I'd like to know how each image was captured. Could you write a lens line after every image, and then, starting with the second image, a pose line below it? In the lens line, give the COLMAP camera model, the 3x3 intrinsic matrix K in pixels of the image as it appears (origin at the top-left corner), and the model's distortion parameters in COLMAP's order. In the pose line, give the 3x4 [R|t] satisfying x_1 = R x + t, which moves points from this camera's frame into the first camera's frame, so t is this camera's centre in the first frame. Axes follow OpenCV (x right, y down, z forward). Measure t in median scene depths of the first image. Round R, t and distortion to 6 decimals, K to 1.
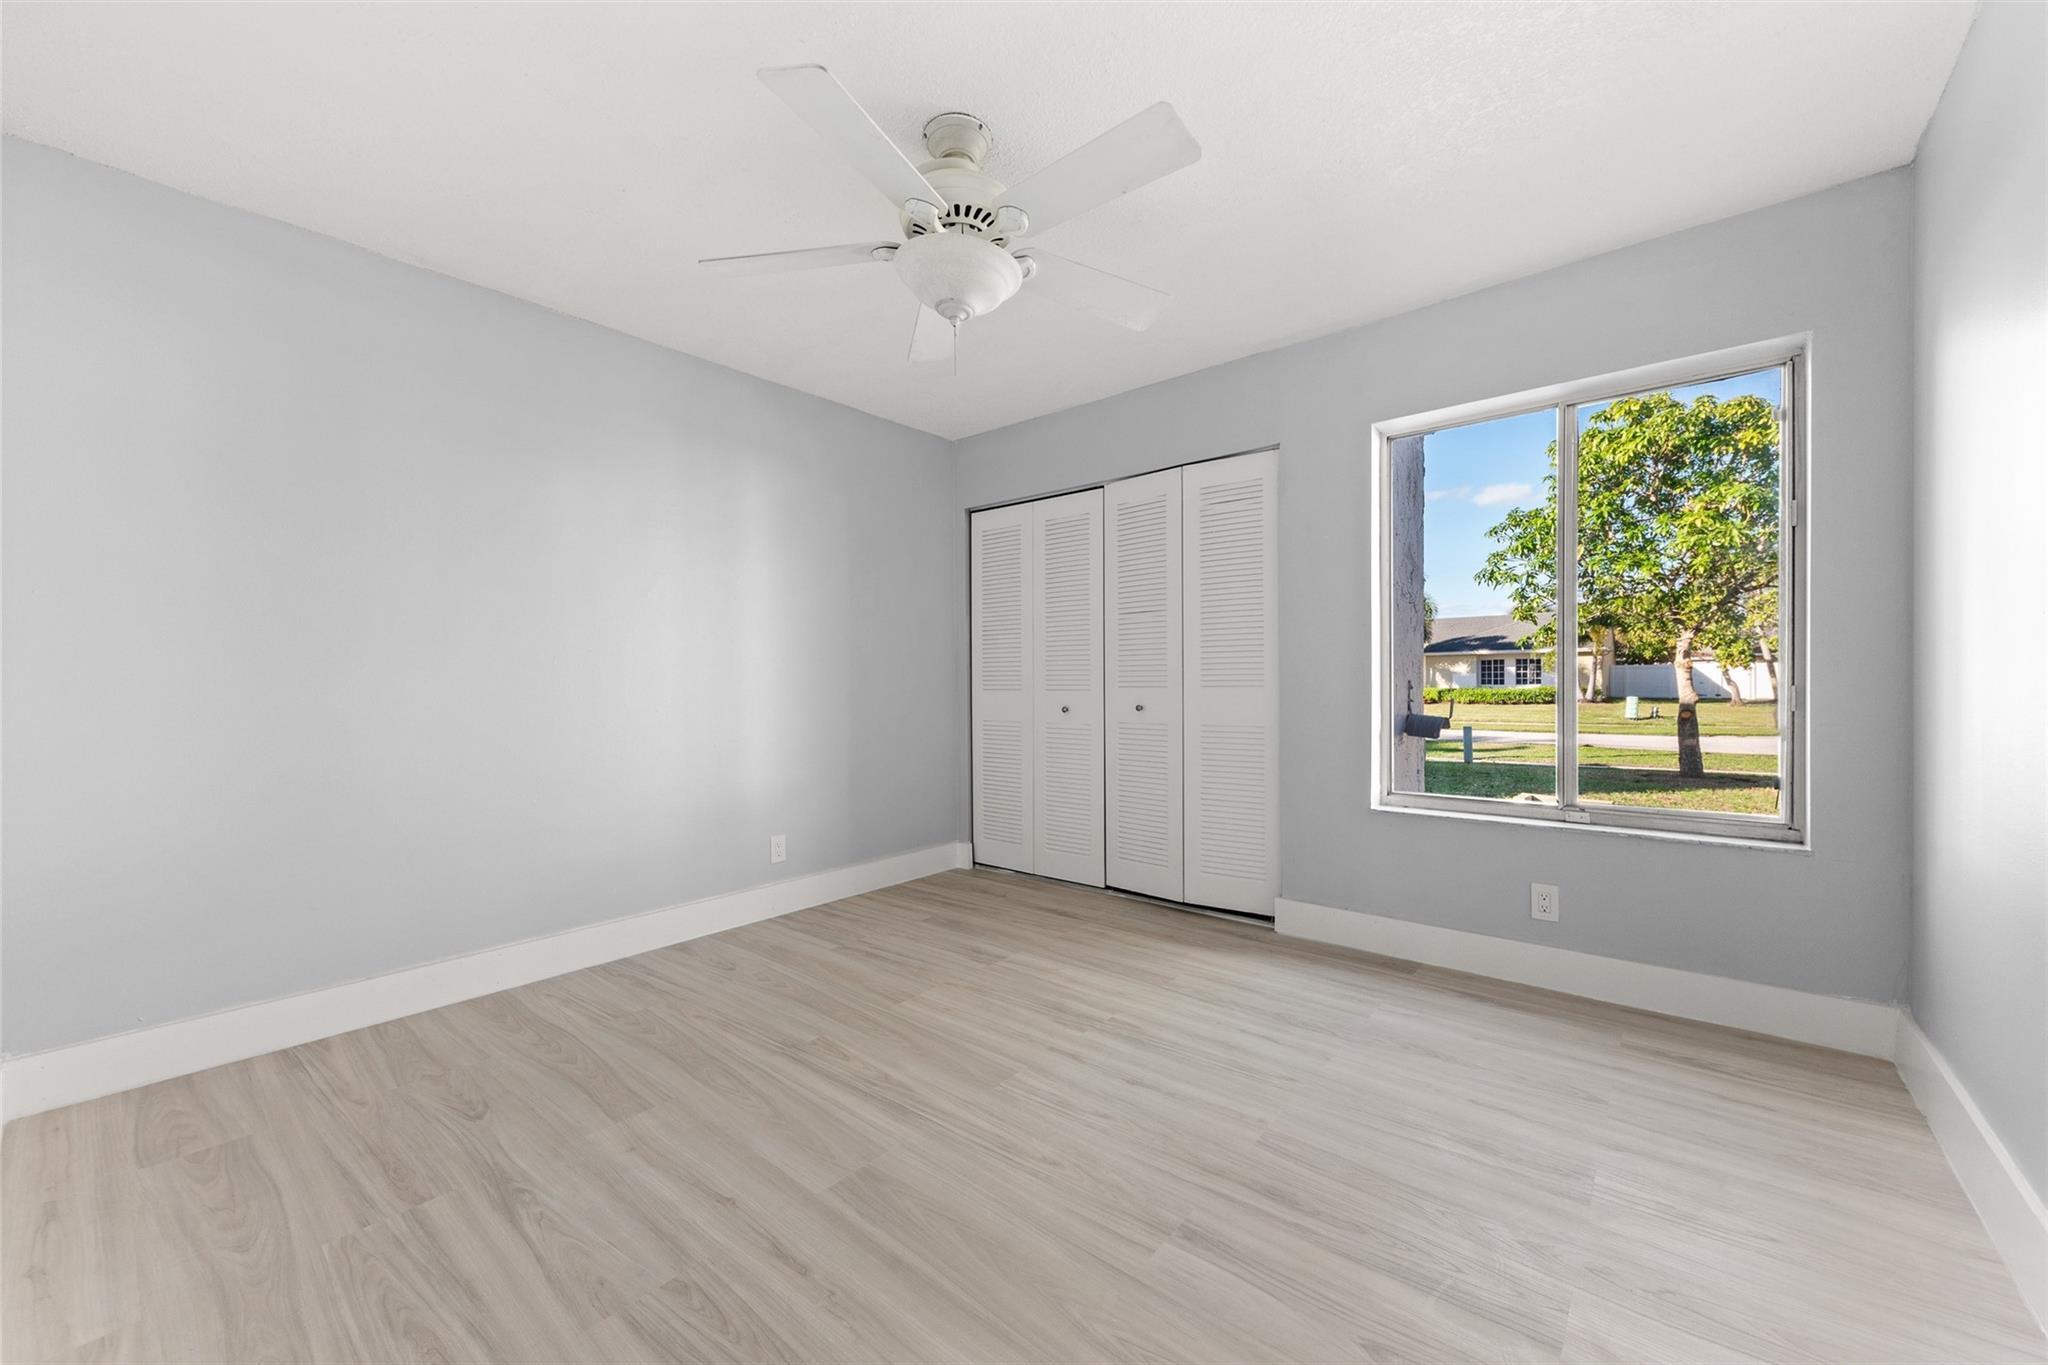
lens RADIAL K [[789.1, 0, 1024.0], [0, 789.1, 682.5], [0, 0, 1]] dist [0.014870, -0.006272]
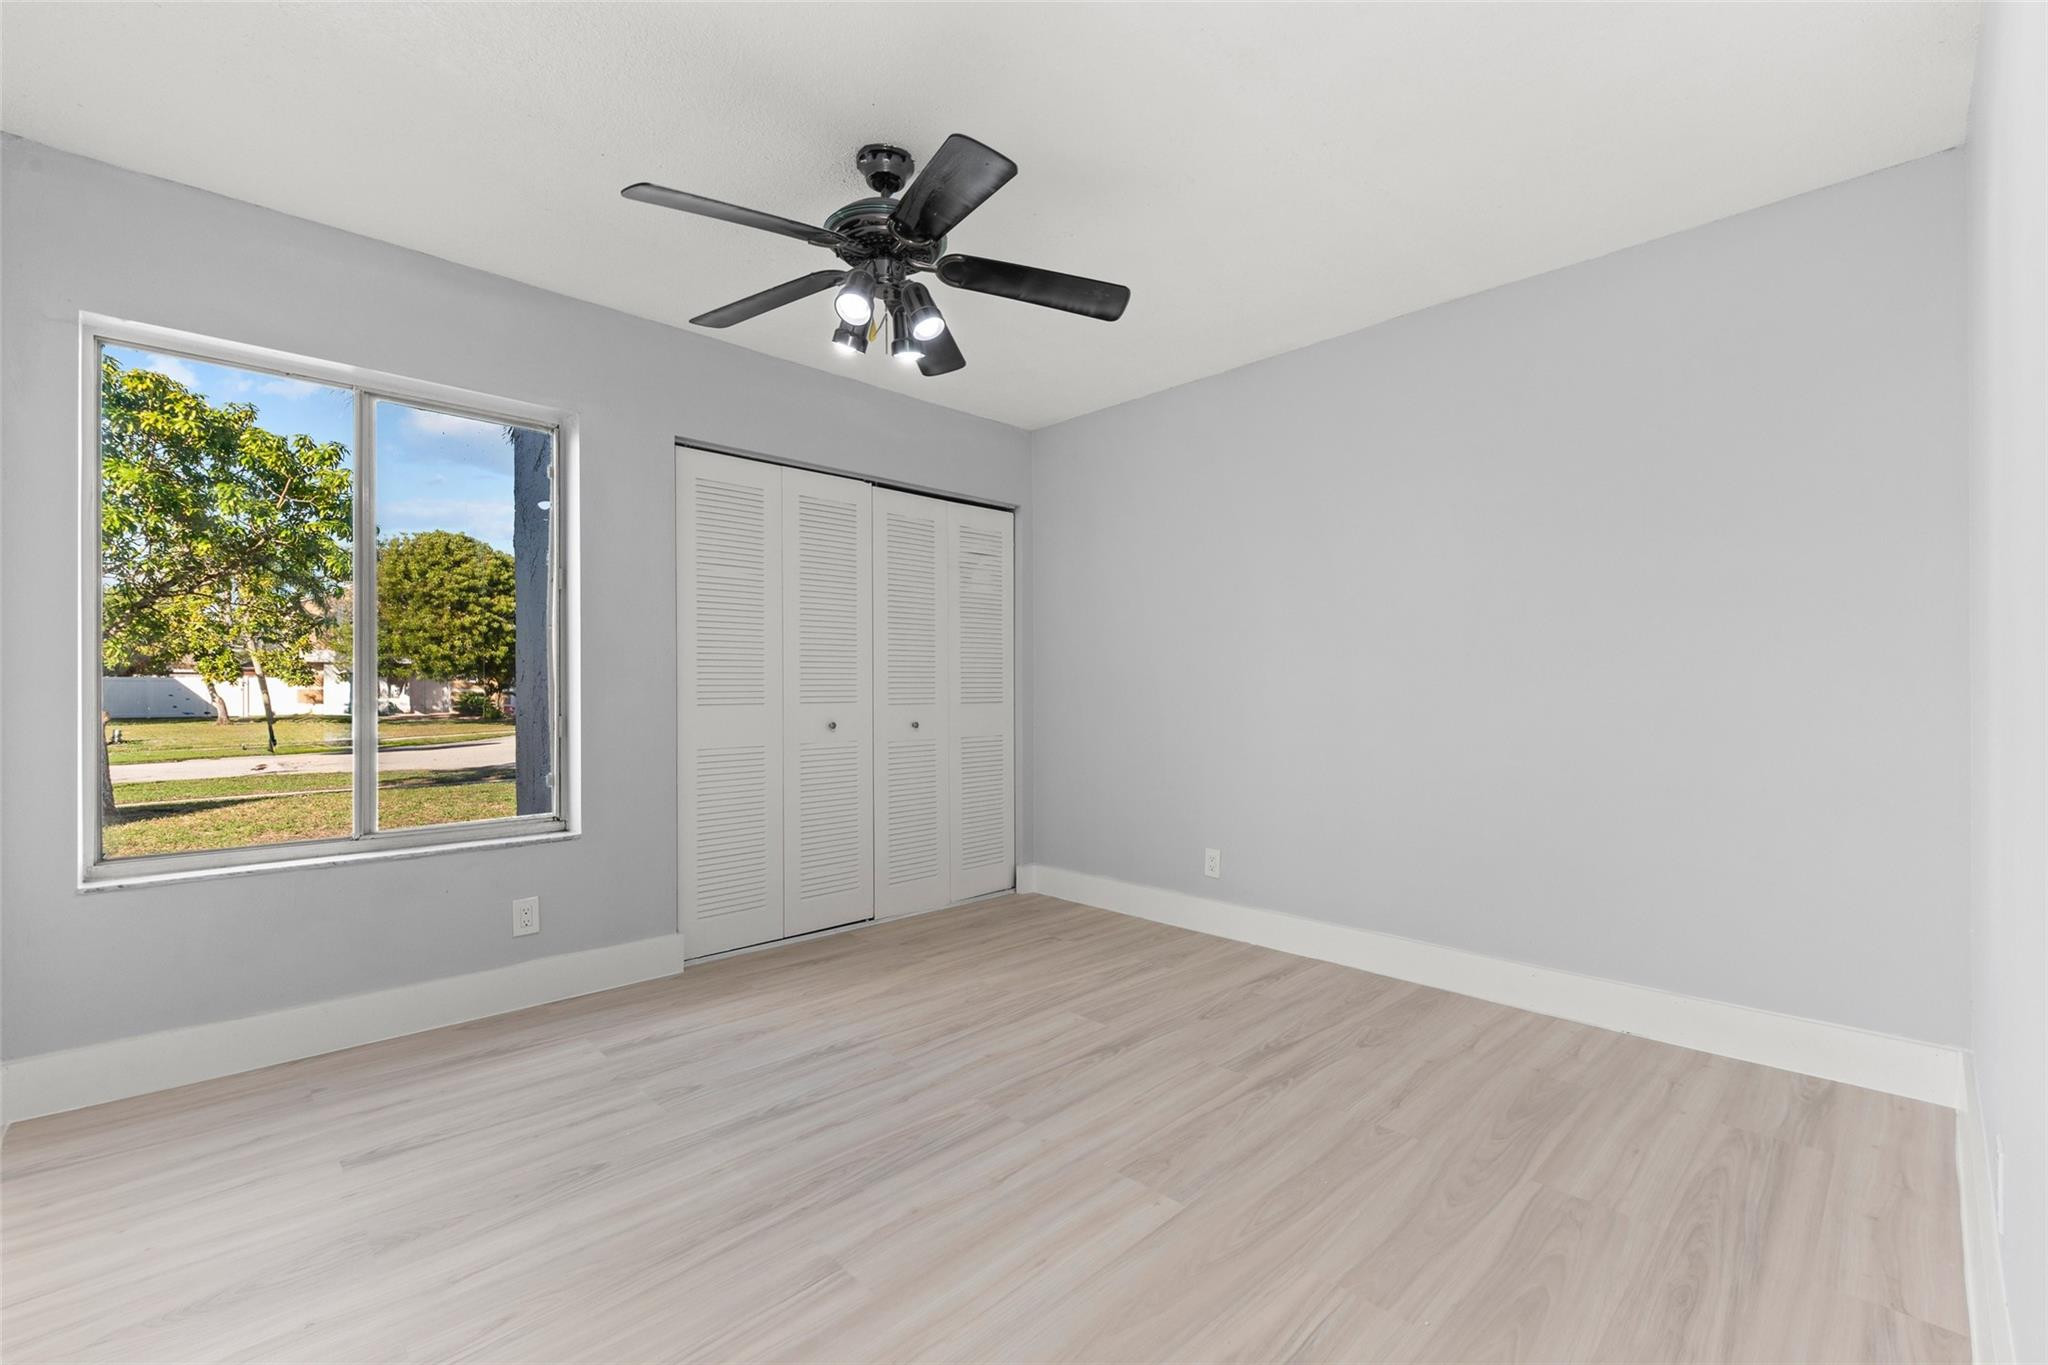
lens RADIAL K [[865.8, 0, 1024.0], [0, 865.8, 682.5], [0, 0, 1]] dist [-0.032694, 0.000054]
pose [[0.073786, 0.012543, 0.997195, -0.100999], [0.005555, 0.999900, -0.012988, 0.000150], [-0.997259, 0.006498, 0.073709, 0.084186]]
